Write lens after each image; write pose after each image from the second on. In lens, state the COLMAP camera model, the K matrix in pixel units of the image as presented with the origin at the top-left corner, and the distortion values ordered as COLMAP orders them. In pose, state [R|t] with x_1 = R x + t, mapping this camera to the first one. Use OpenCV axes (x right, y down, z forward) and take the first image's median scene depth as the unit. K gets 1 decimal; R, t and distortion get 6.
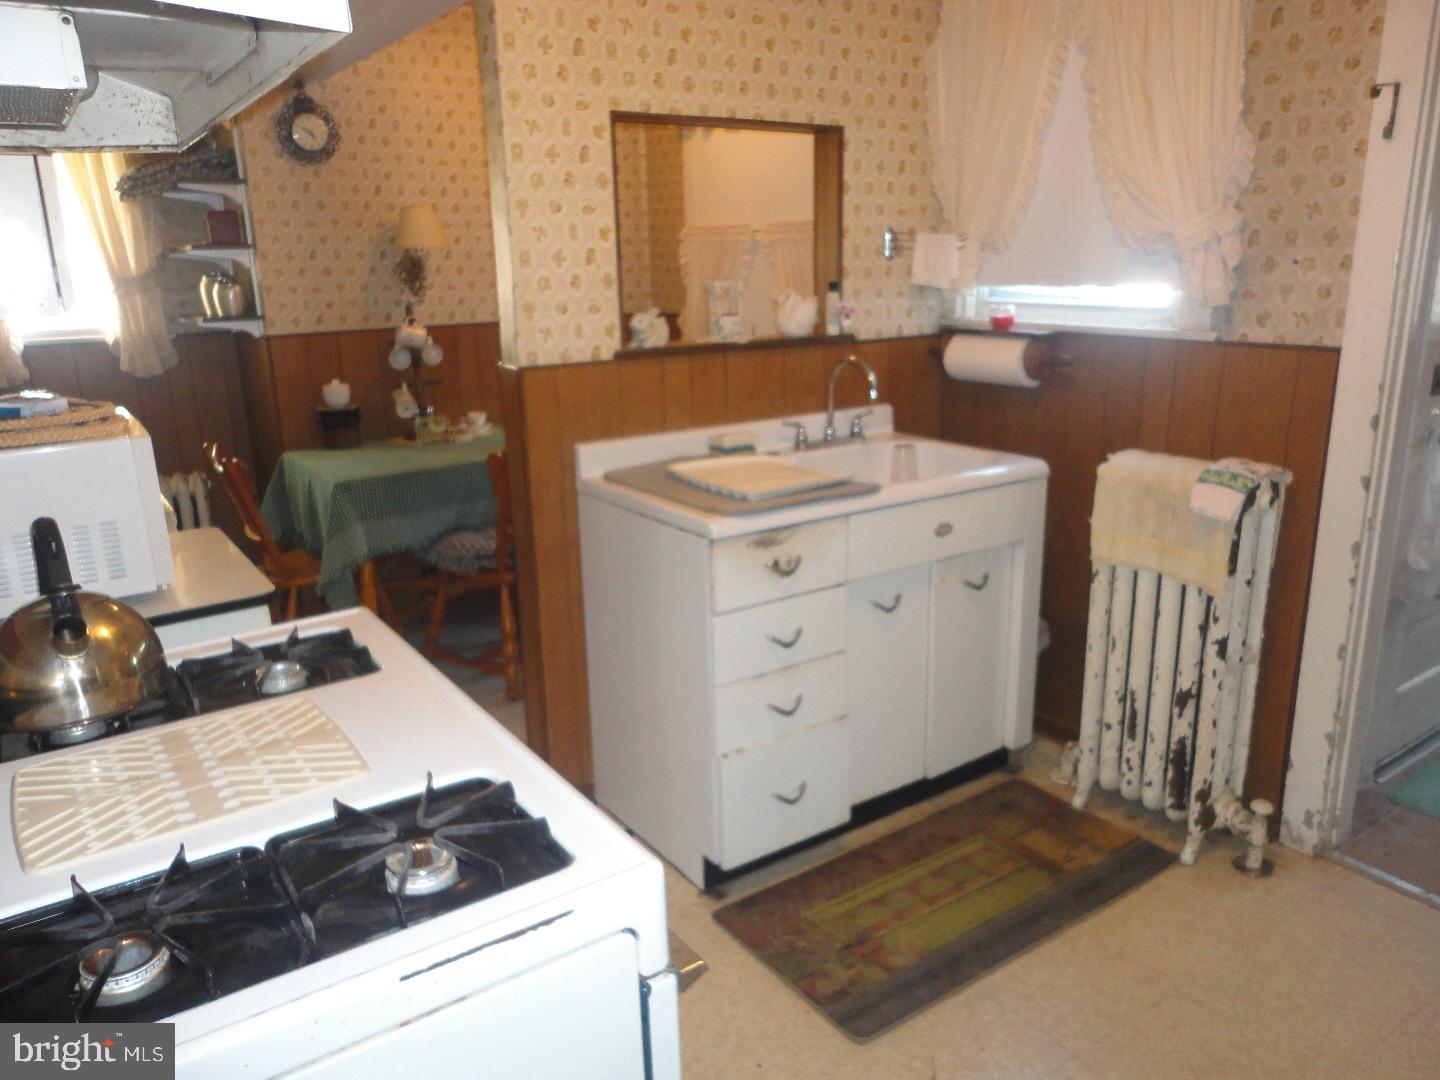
lens RADIAL K [[1047.4, 0, 720.0], [0, 1047.4, 540.0], [0, 0, 1]] dist [-0.002760, -0.002390]
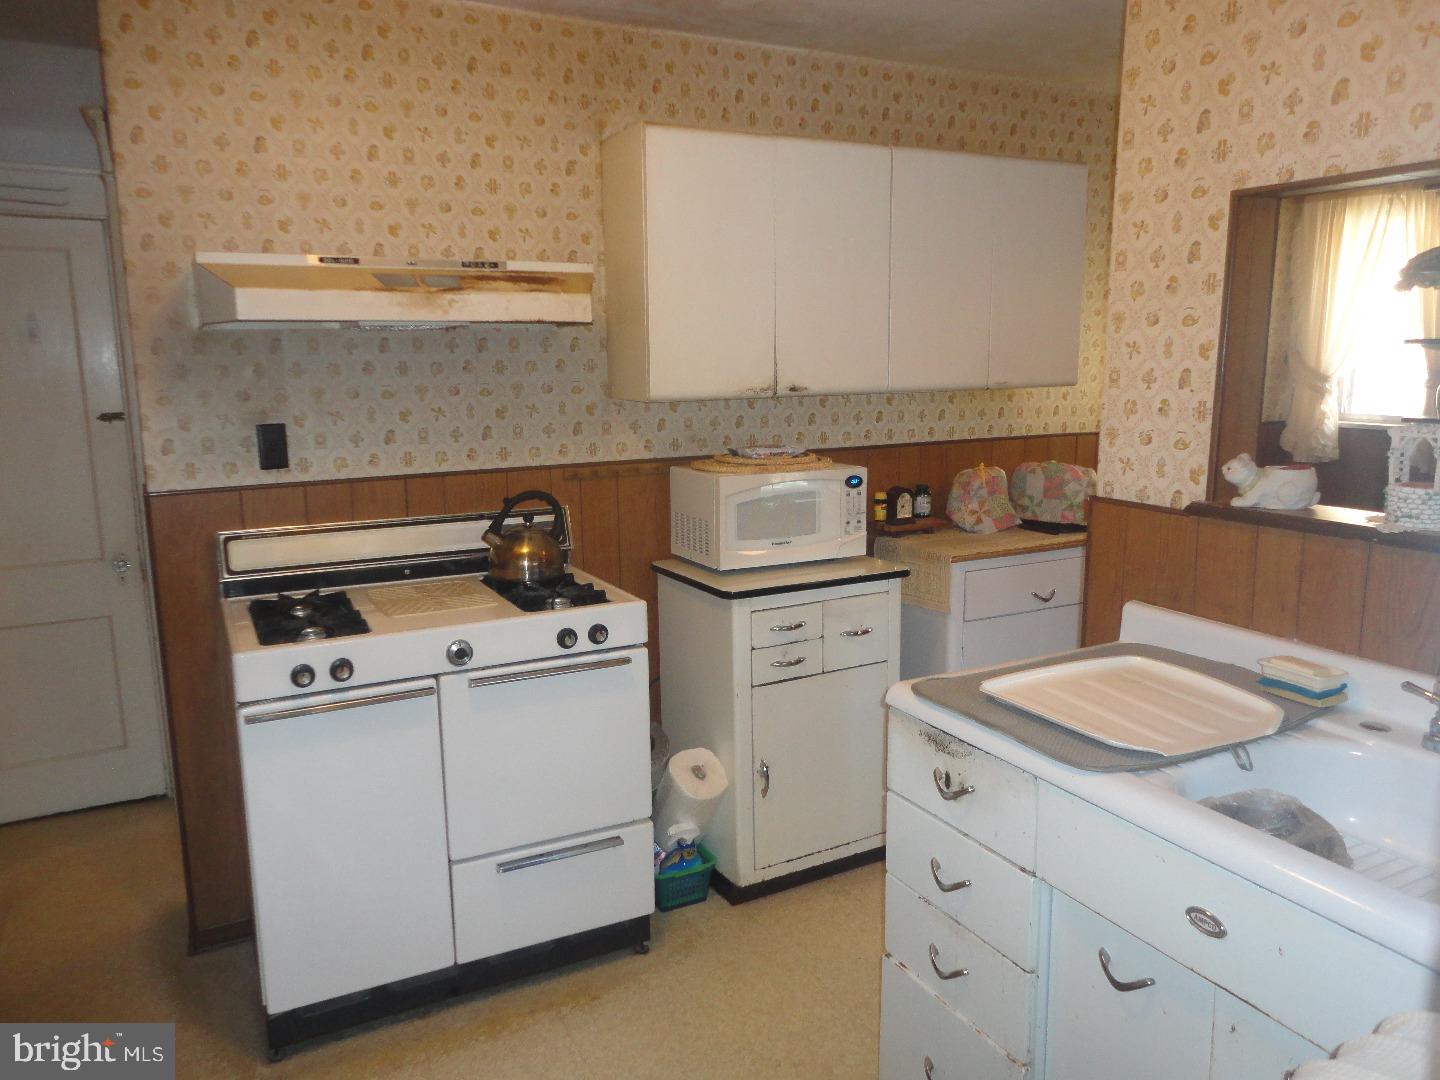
lens RADIAL K [[1047.4, 0, 720.0], [0, 1047.4, 540.0], [0, 0, 1]] dist [-0.002760, -0.002390]
pose [[-0.120659, 0.198882, -0.972567, 0.718301], [-0.248397, 0.942509, 0.223552, -0.248996], [0.961114, 0.268557, -0.064320, 0.757251]]
